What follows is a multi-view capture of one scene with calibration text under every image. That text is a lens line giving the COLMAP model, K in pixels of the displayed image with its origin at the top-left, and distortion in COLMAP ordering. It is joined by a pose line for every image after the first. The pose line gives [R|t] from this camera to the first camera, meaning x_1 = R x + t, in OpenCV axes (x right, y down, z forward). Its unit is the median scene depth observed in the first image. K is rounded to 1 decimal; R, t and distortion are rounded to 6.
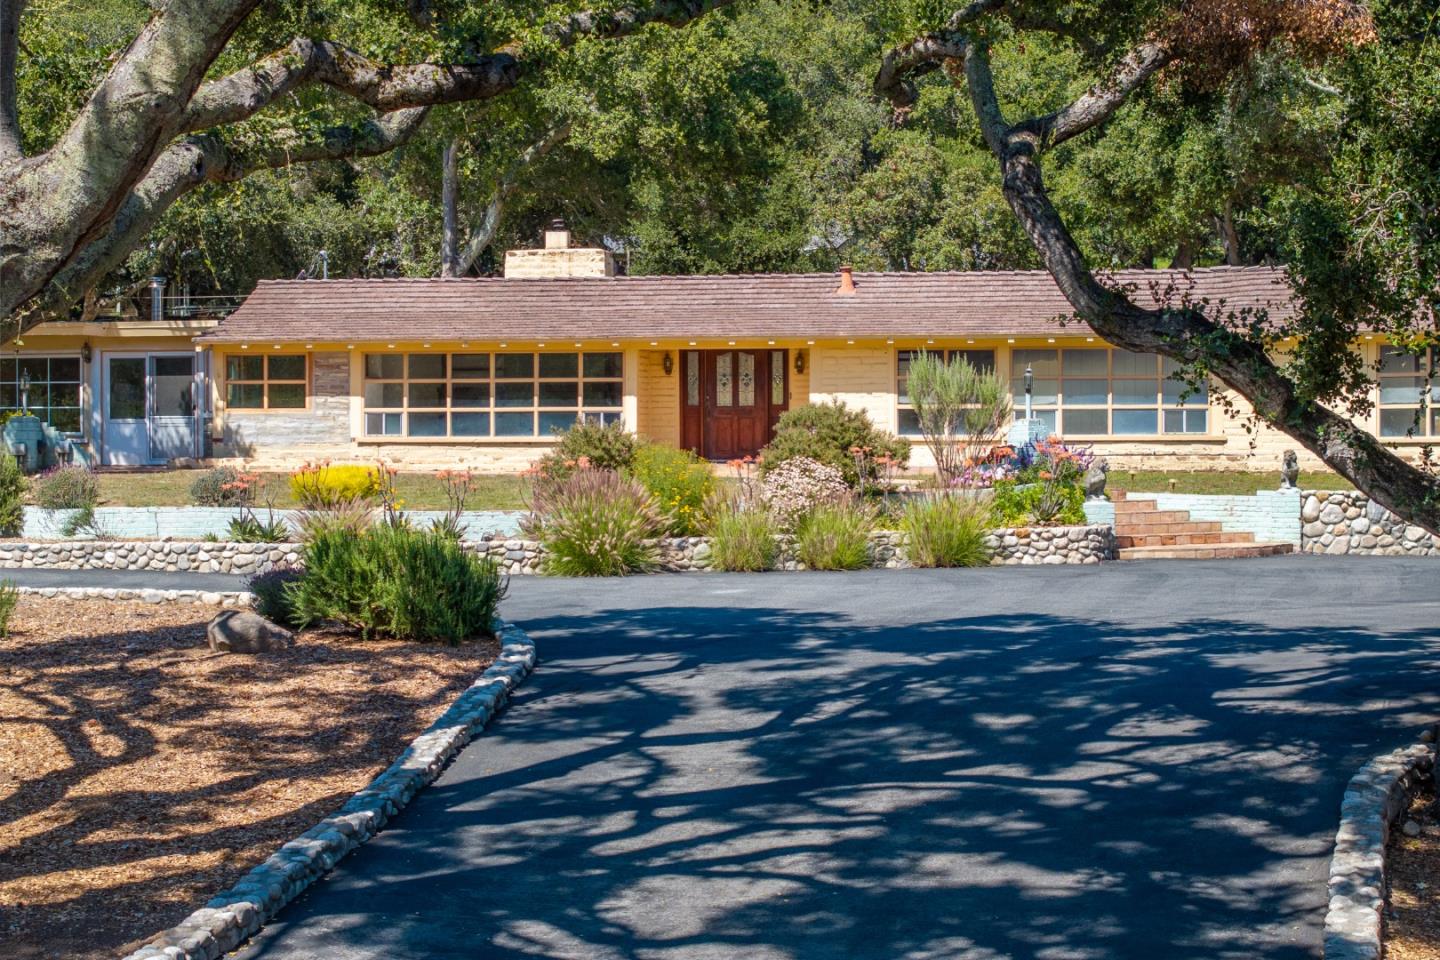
lens RADIAL K [[2995.9, 0, 720.0], [0, 2995.9, 480.0], [0, 0, 1]] dist [-0.063280, 0.086335]
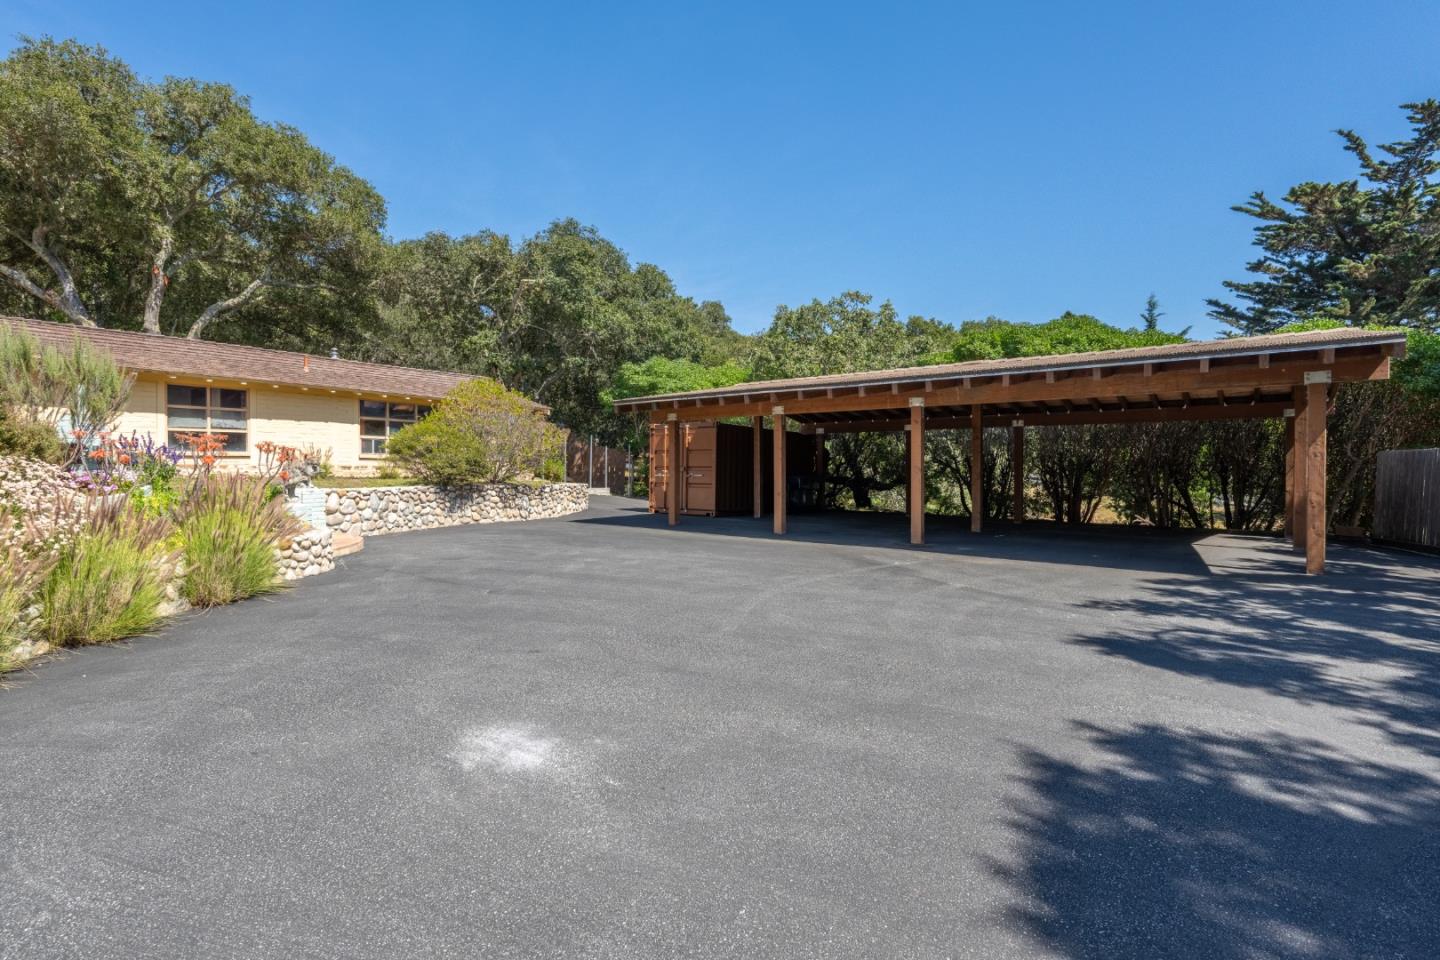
lens RADIAL K [[691.3, 0, 737.1], [0, 691.3, 484.2], [0, 0, 1]] dist [-0.000905, -0.000017]
pose [[0.119961, -0.013295, 0.992690, -0.071903], [0.010669, 0.999870, 0.012102, -0.000087], [-0.992721, 0.009139, 0.120088, 0.797997]]
